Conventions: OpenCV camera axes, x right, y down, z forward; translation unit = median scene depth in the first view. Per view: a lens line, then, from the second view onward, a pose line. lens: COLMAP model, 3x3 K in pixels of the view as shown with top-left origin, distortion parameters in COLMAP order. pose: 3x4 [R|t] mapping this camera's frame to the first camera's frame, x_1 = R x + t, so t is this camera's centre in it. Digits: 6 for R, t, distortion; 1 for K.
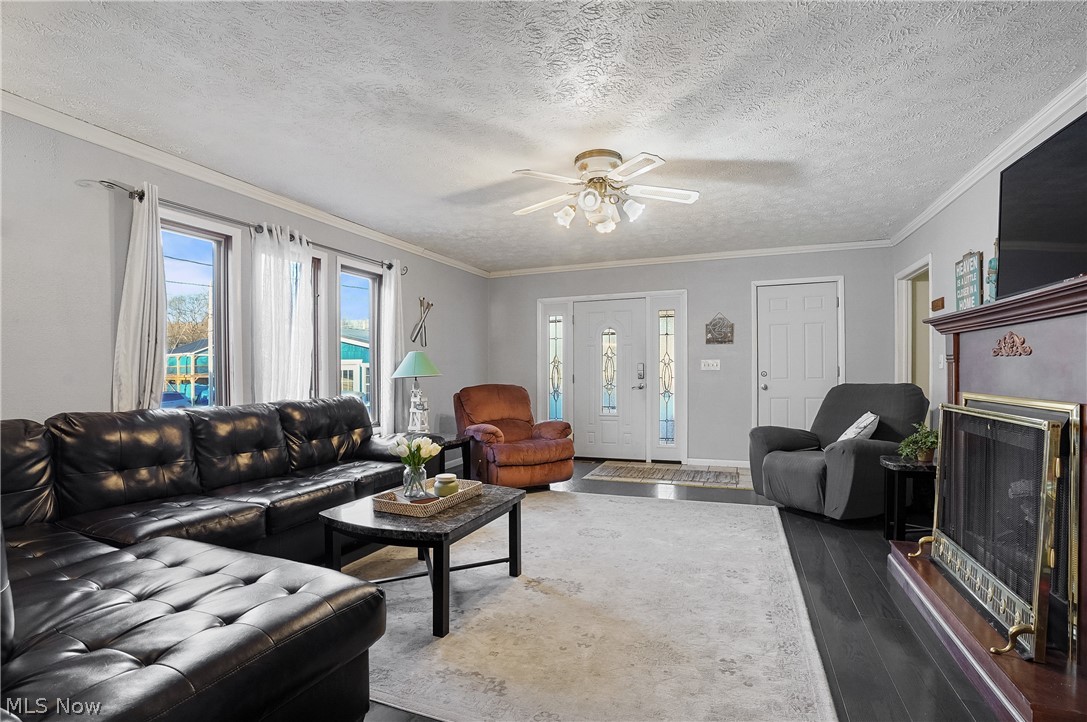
lens RADIAL K [[508.0, 0, 545.4], [0, 508.0, 377.5], [0, 0, 1]] dist [-0.069930, 0.000023]
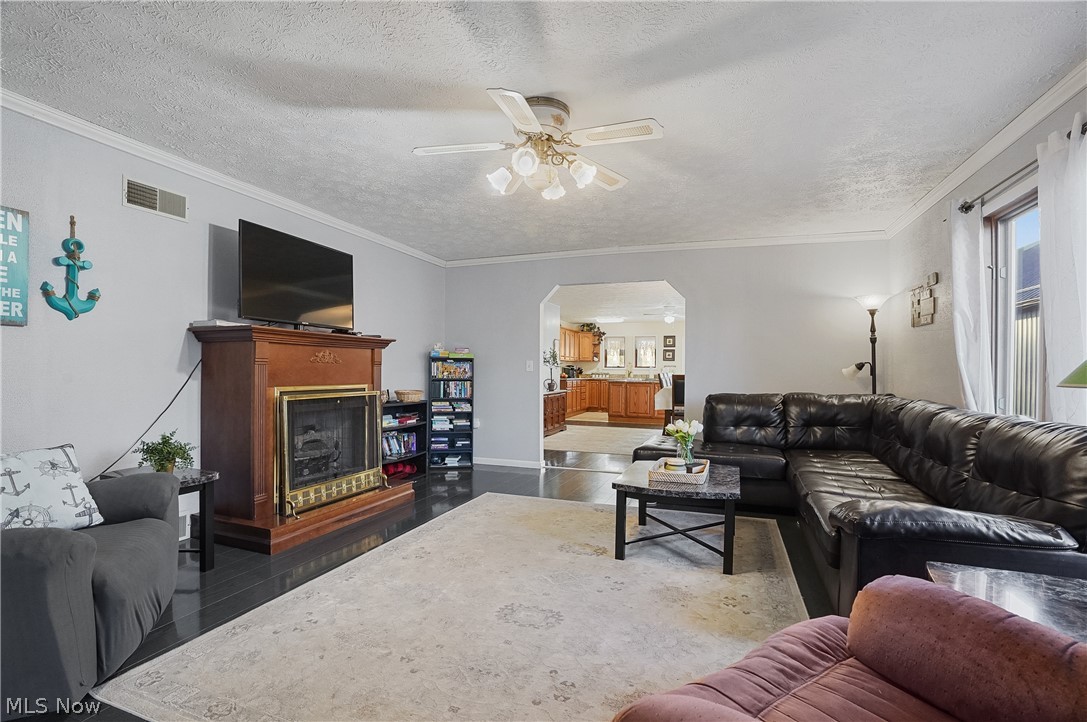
lens RADIAL K [[505.1, 0, 543.5], [0, 505.1, 361.0], [0, 0, 1]] dist [-0.071256, 0.028850]
pose [[-0.999752, -0.003022, -0.022078, 0.138142], [-0.002993, 0.999995, -0.001366, -0.034936], [0.022082, -0.001300, -0.999755, 2.178207]]
